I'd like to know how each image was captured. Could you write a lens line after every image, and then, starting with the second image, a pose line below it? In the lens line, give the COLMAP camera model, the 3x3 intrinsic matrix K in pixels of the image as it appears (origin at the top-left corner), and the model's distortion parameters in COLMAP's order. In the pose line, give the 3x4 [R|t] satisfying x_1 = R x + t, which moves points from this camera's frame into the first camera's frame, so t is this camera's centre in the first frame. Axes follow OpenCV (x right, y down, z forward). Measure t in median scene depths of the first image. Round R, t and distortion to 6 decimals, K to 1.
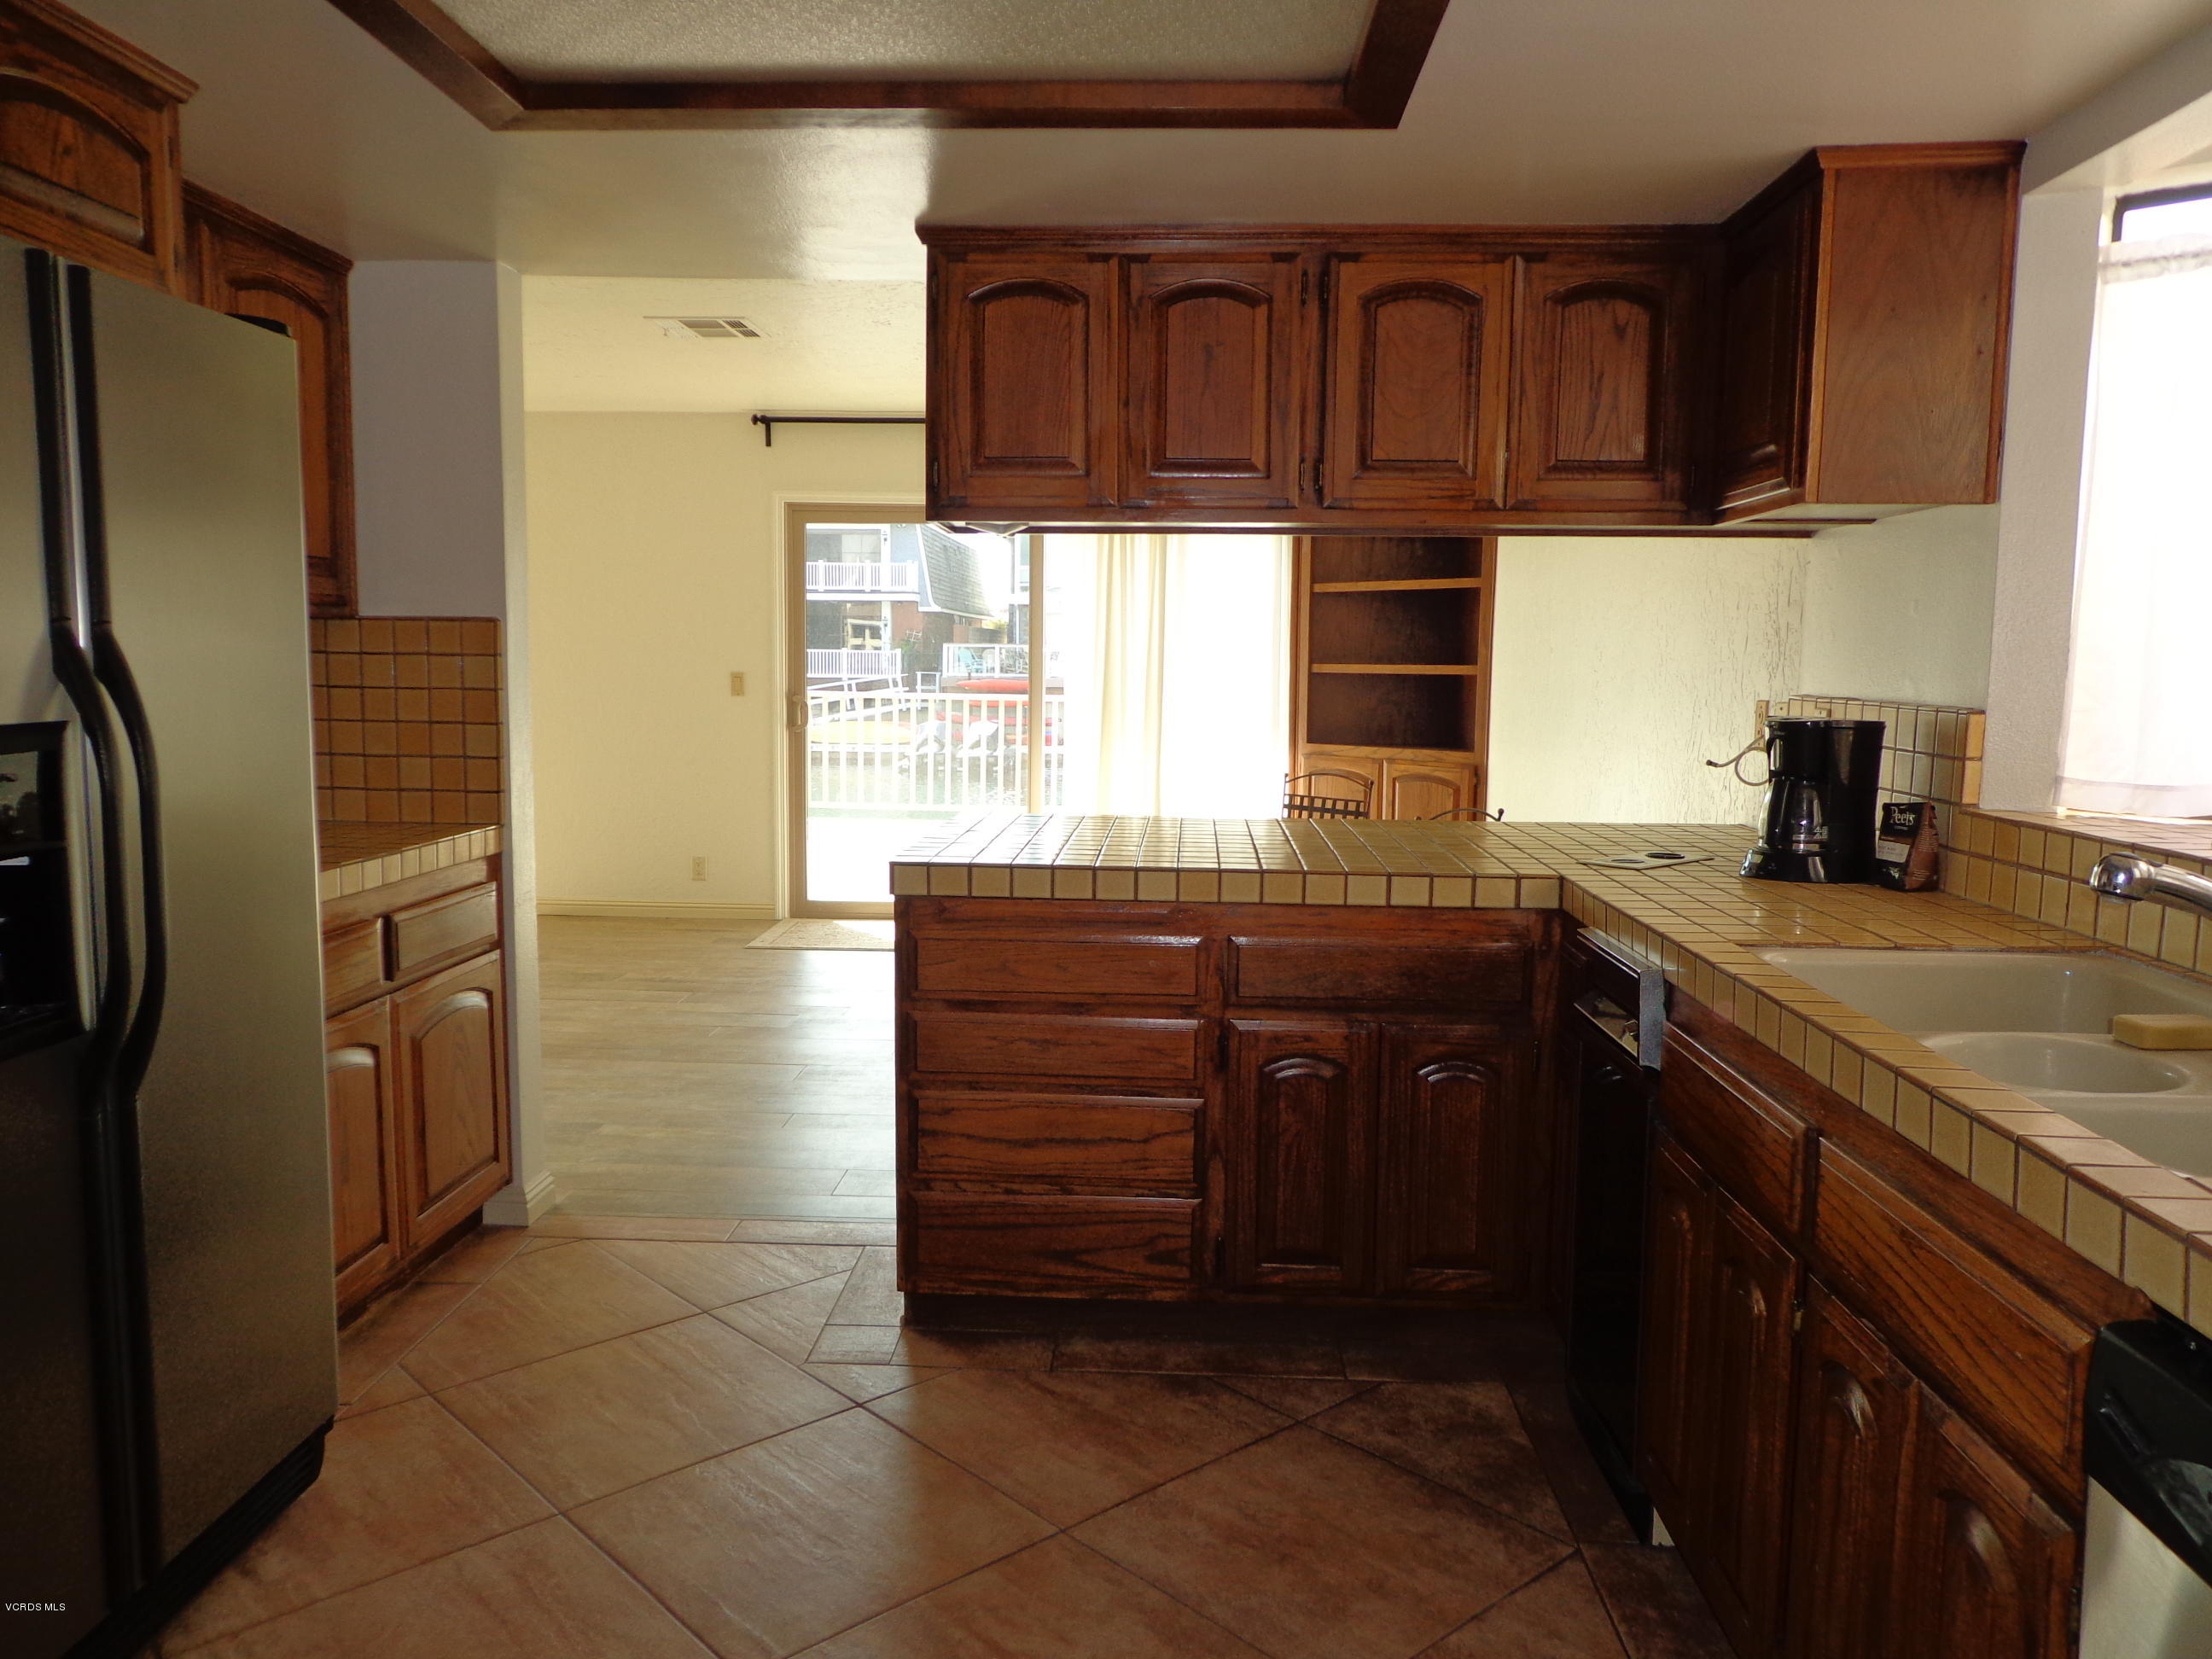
lens RADIAL K [[1625.0, 0, 1109.9], [0, 1625.0, 825.5], [0, 0, 1]] dist [-0.019026, 0.021048]
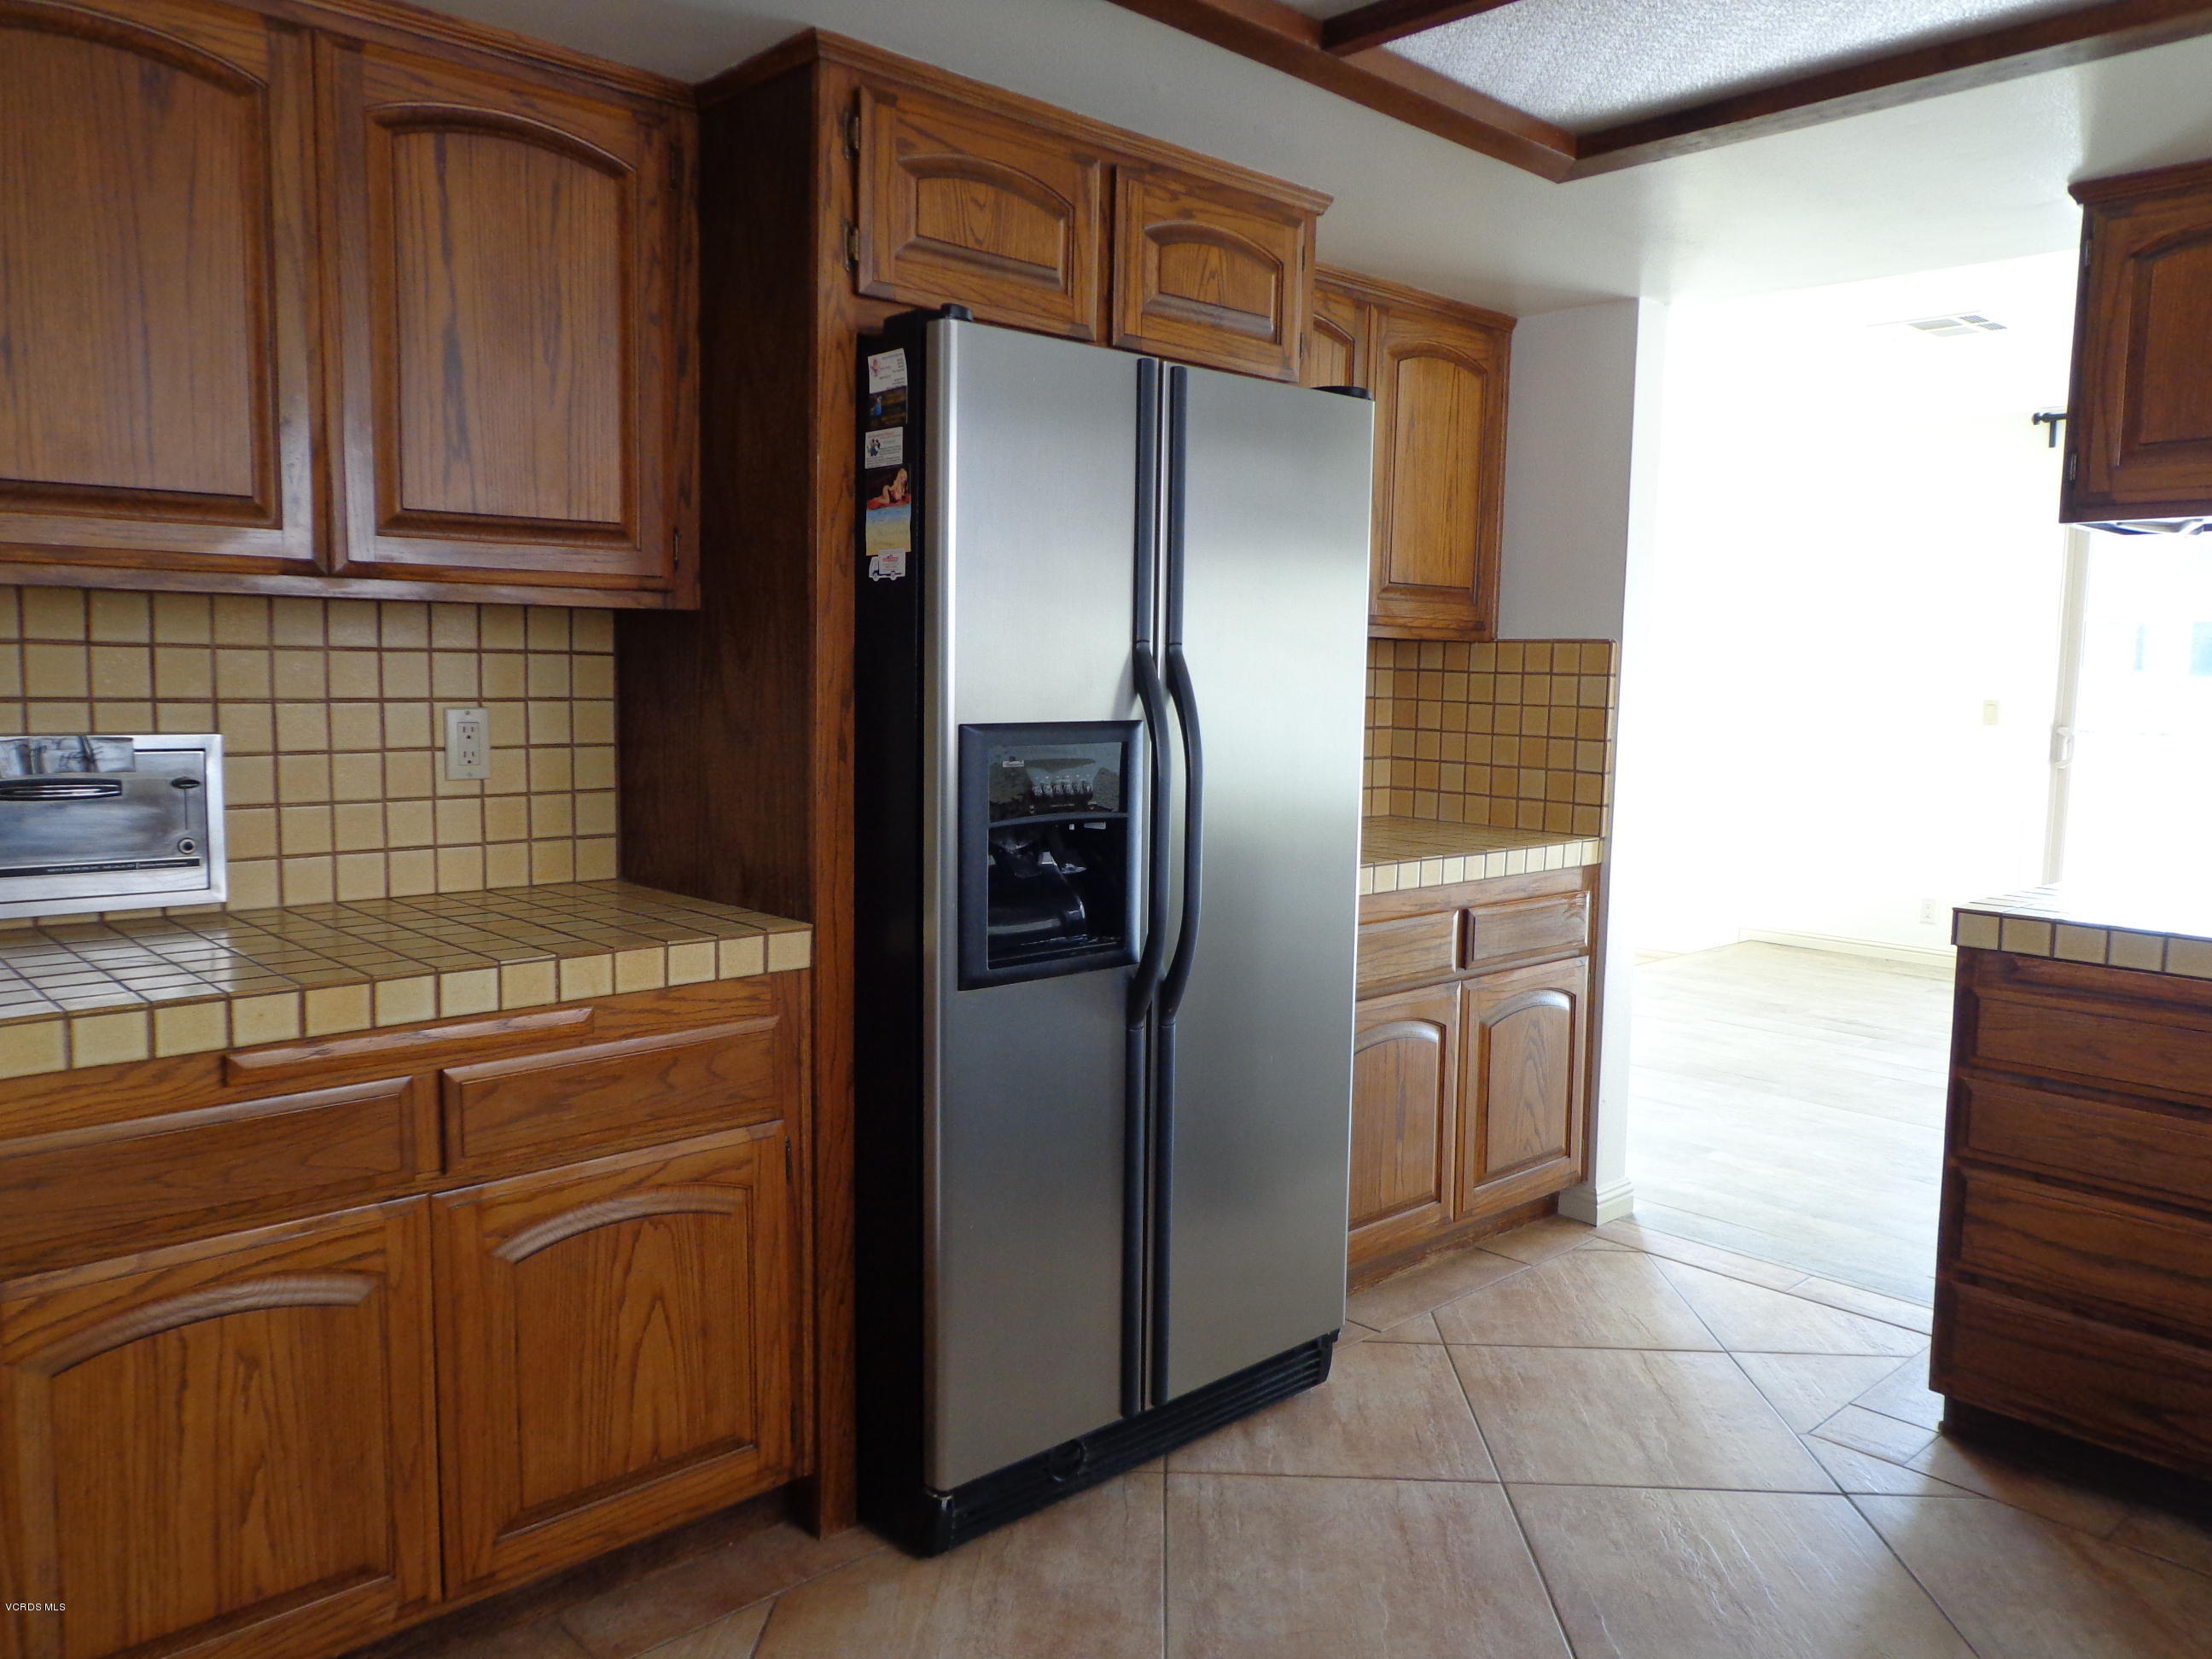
lens RADIAL K [[1625.0, 0, 1108.7], [0, 1625.0, 825.1], [0, 0, 1]] dist [-0.019026, 0.021048]
pose [[0.710048, 0.068701, -0.700793, 0.153515], [-0.080311, 0.996636, 0.016332, -0.000151], [0.699558, 0.044684, 0.713177, 0.037380]]
